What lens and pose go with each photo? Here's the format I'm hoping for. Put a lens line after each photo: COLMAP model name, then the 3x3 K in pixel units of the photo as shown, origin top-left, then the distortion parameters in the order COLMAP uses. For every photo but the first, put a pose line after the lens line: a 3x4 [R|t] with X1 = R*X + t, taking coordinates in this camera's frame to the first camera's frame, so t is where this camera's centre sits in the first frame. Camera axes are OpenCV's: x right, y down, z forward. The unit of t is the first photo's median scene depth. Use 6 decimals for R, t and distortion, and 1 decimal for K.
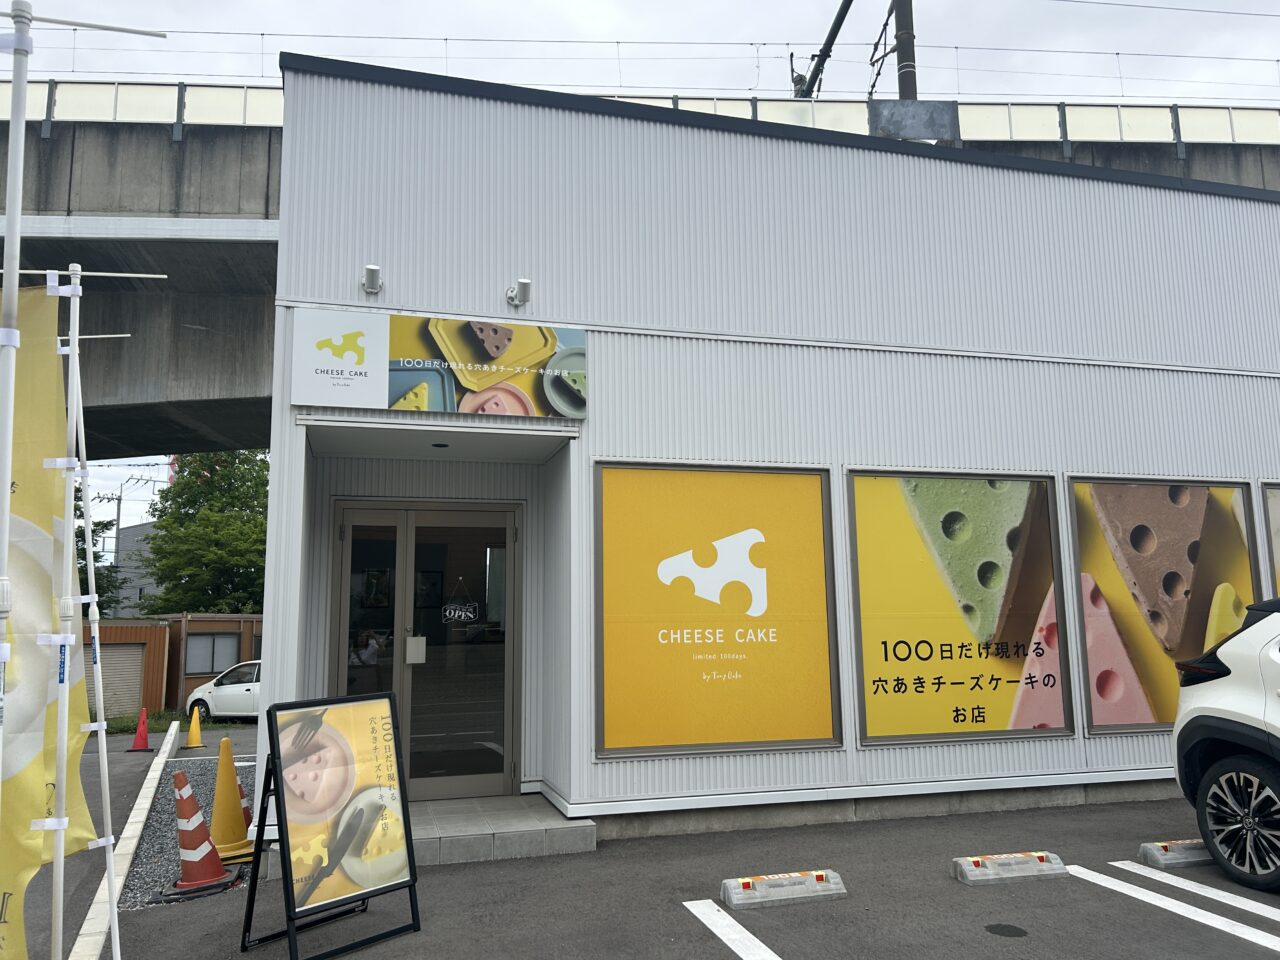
lens RADIAL K [[962.8, 0, 637.8], [0, 962.8, 476.4], [0, 0, 1]] dist [0.052367, -0.034207]
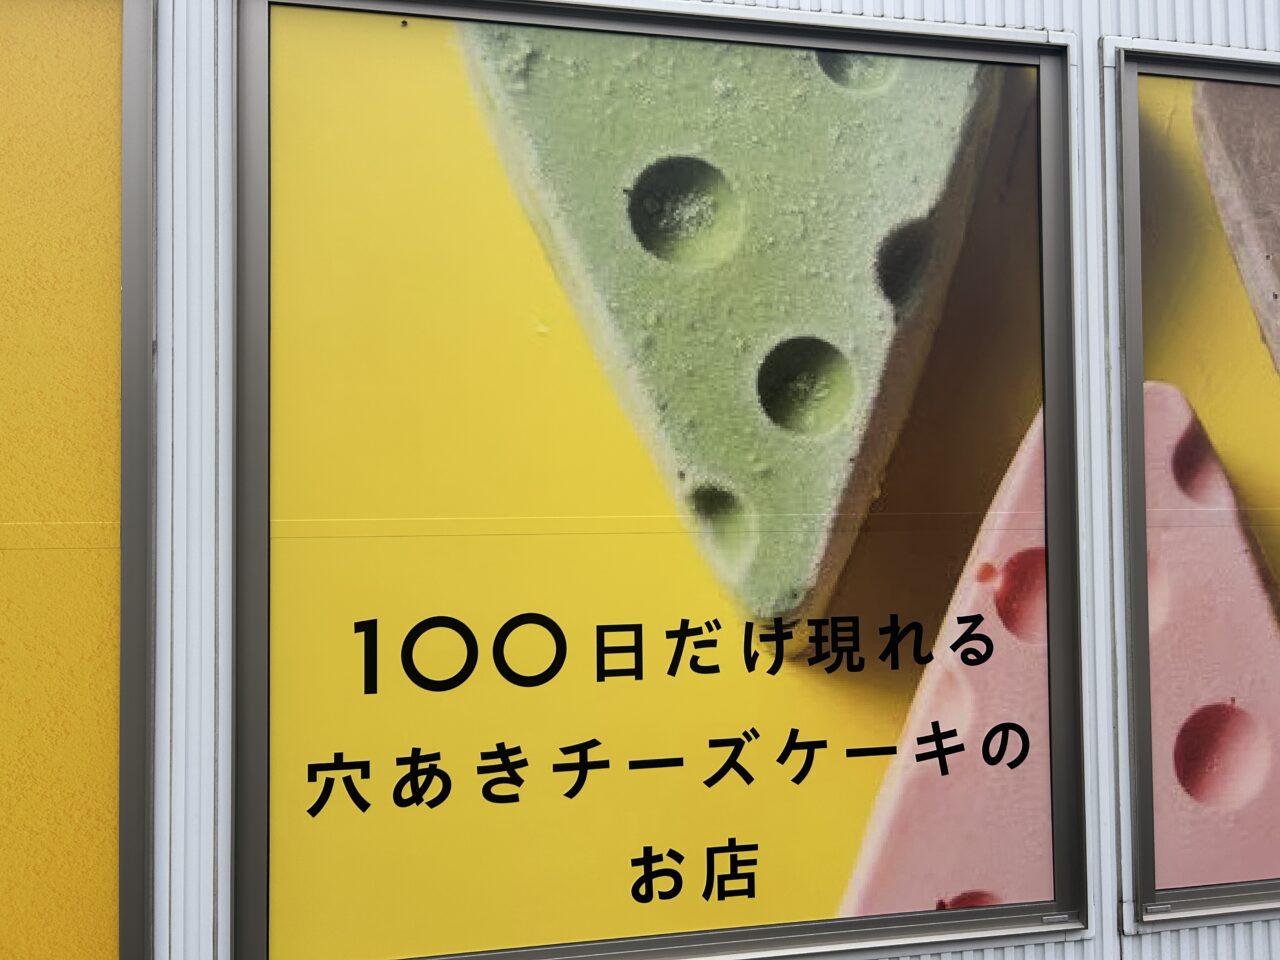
lens RADIAL K [[962.8, 0, 638.2], [0, 962.8, 480.1], [0, 0, 1]] dist [0.052367, -0.034207]
pose [[0.995707, 0.001774, -0.092541, 0.344346], [0.008853, 0.993407, 0.114301, 0.097783], [0.092133, -0.114629, 0.989127, 0.718603]]
